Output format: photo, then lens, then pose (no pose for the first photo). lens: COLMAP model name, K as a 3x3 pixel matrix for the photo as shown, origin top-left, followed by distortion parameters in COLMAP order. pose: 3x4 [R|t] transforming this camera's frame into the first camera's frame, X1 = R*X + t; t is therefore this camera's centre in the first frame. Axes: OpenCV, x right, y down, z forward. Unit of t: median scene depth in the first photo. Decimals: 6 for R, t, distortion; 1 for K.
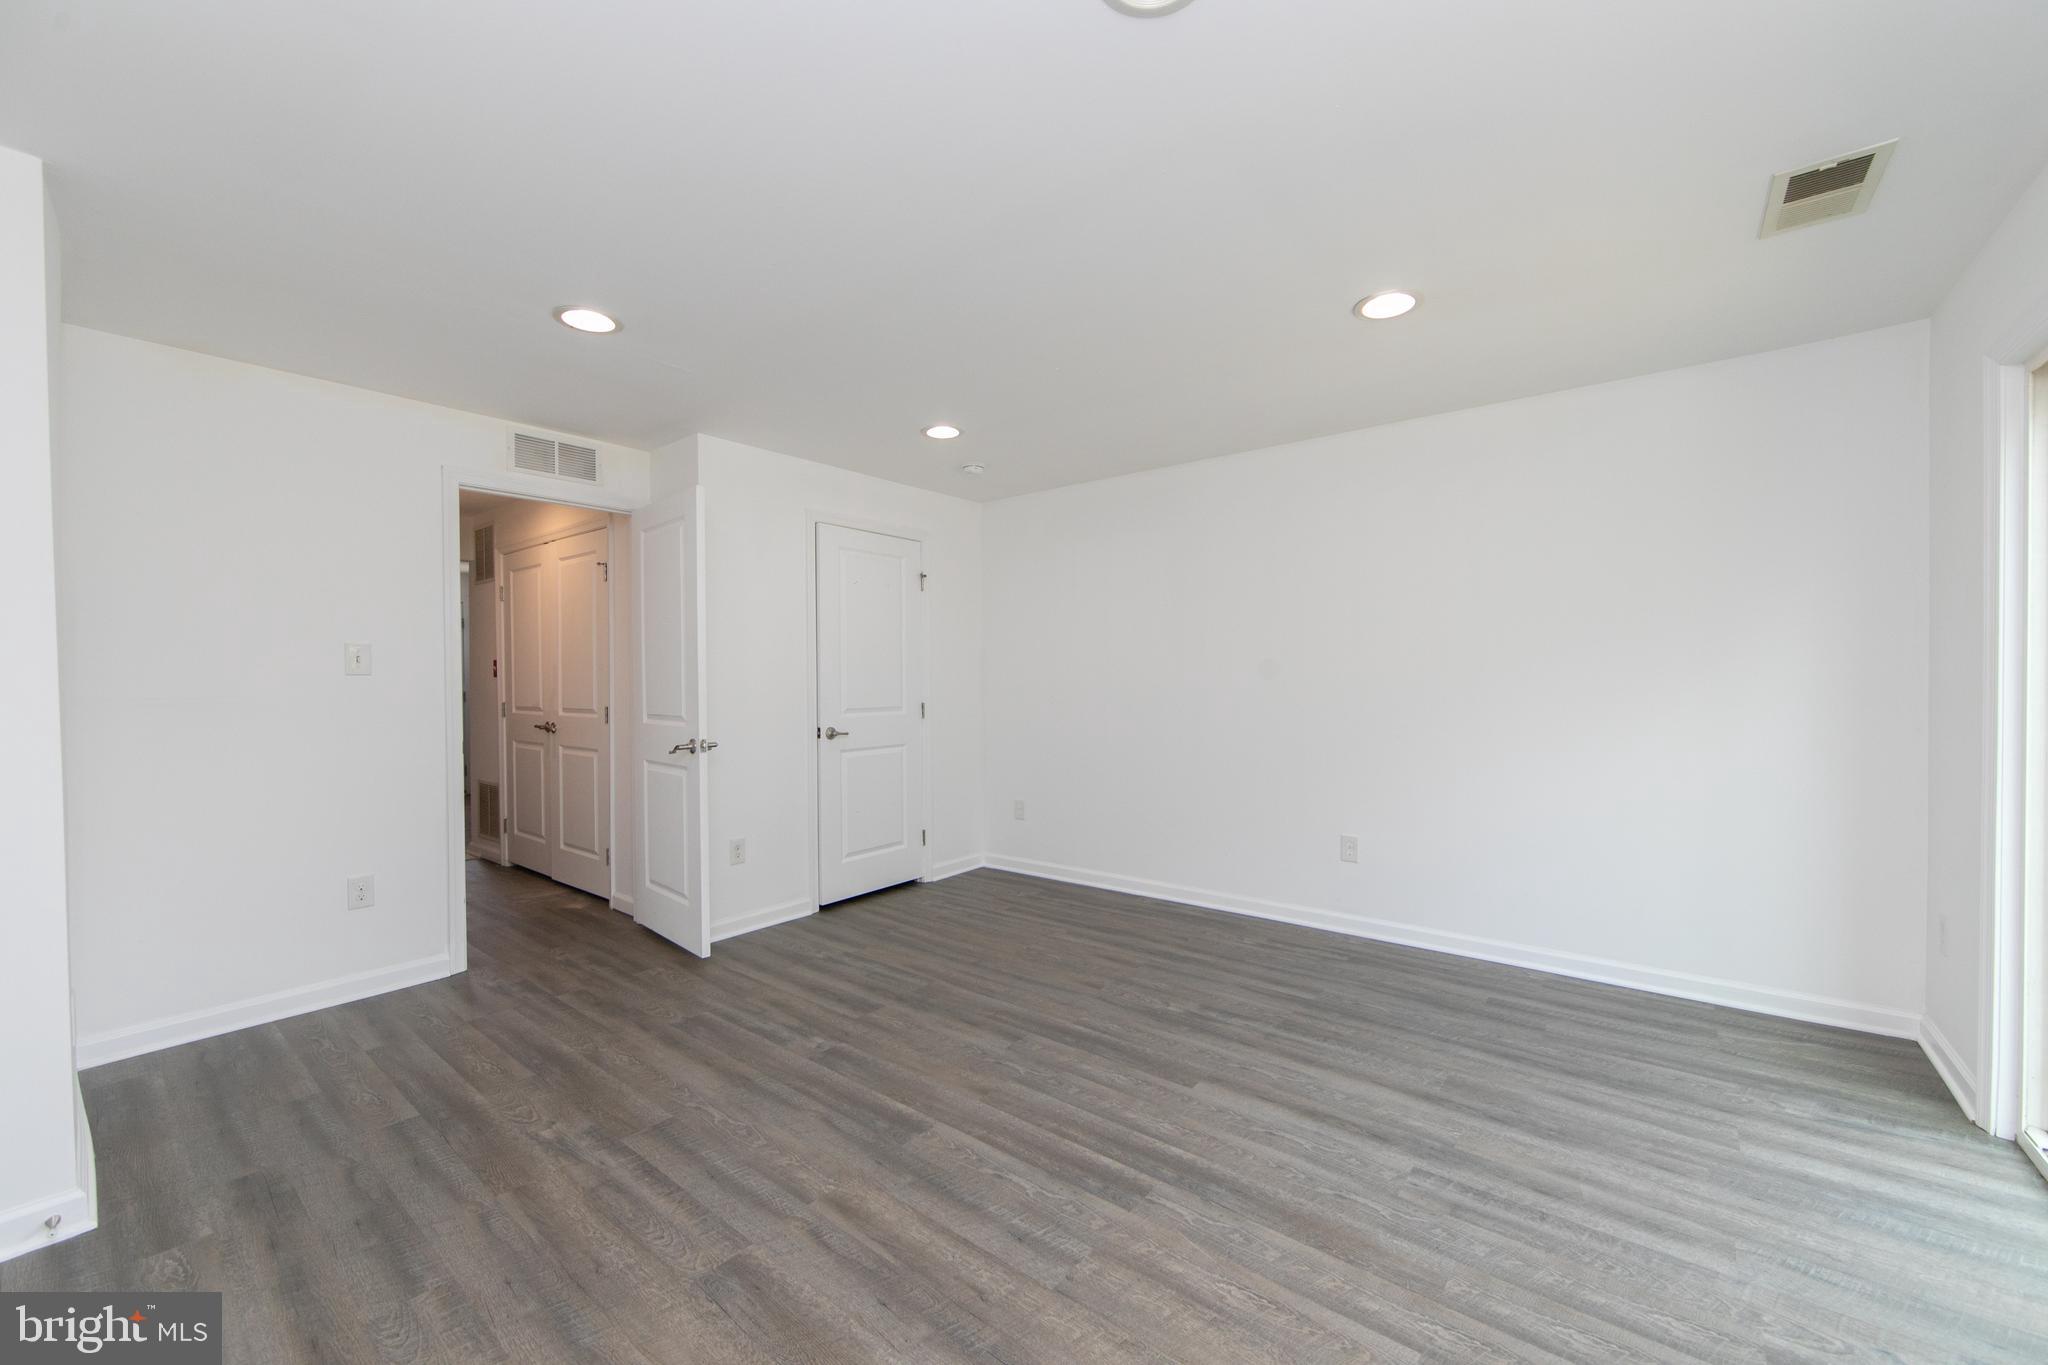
lens RADIAL K [[800.3, 0, 1028.2], [0, 800.3, 678.8], [0, 0, 1]] dist [-0.001044, -0.000340]
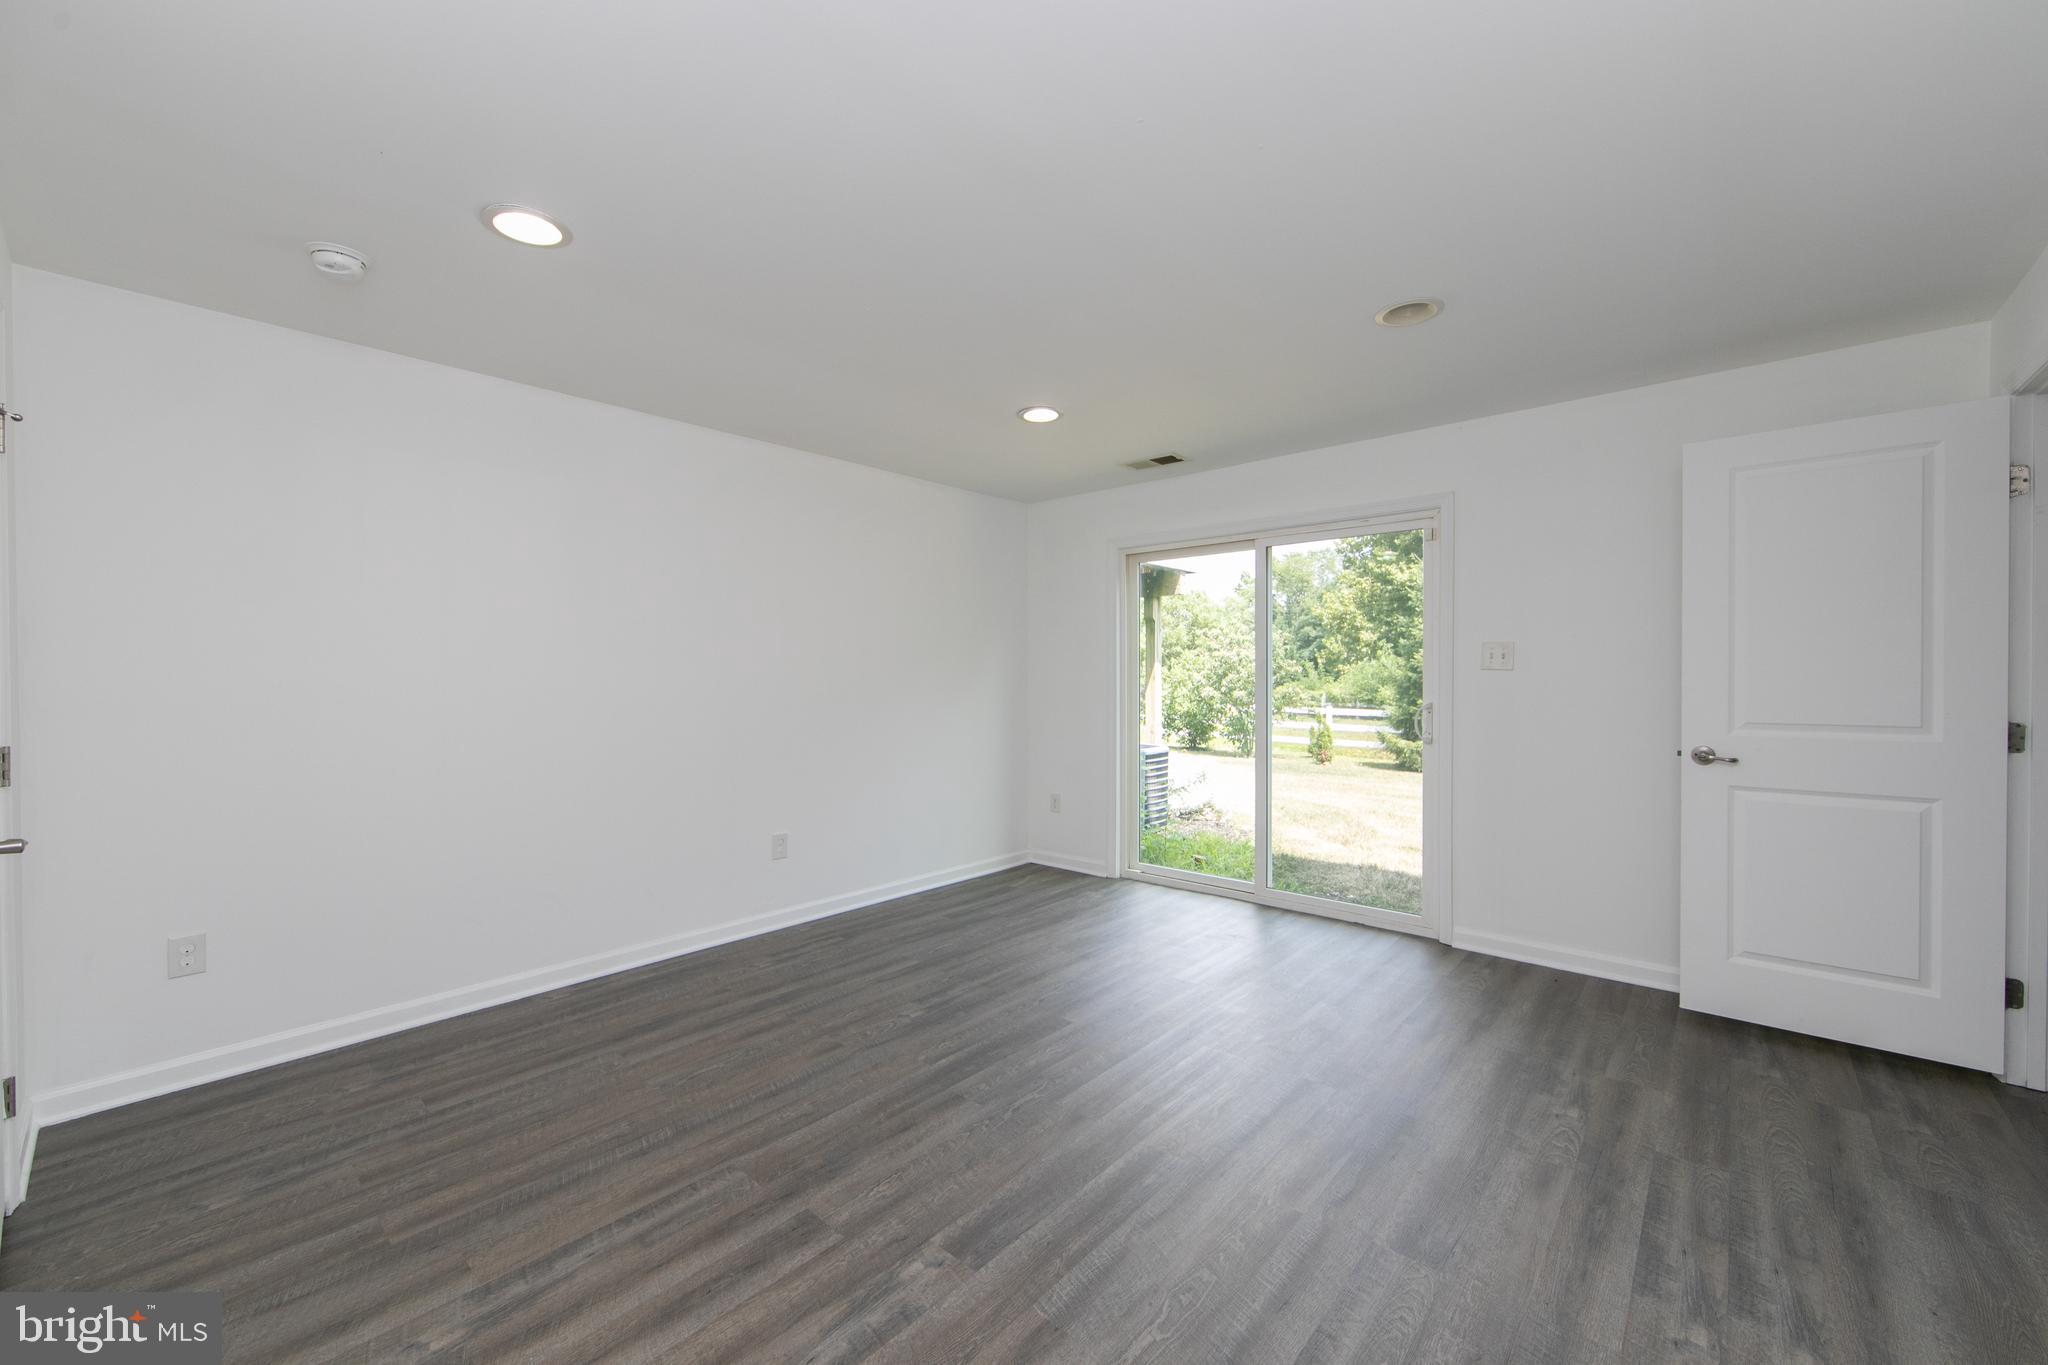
lens RADIAL K [[776.2, 0, 1035.8], [0, 776.2, 685.1], [0, 0, 1]] dist [-0.000878, -0.000078]
pose [[0.053844, -0.001623, 0.998548, -0.742131], [0.002469, 0.999996, 0.001492, -0.002087], [-0.998546, 0.002385, 0.053848, 0.753967]]
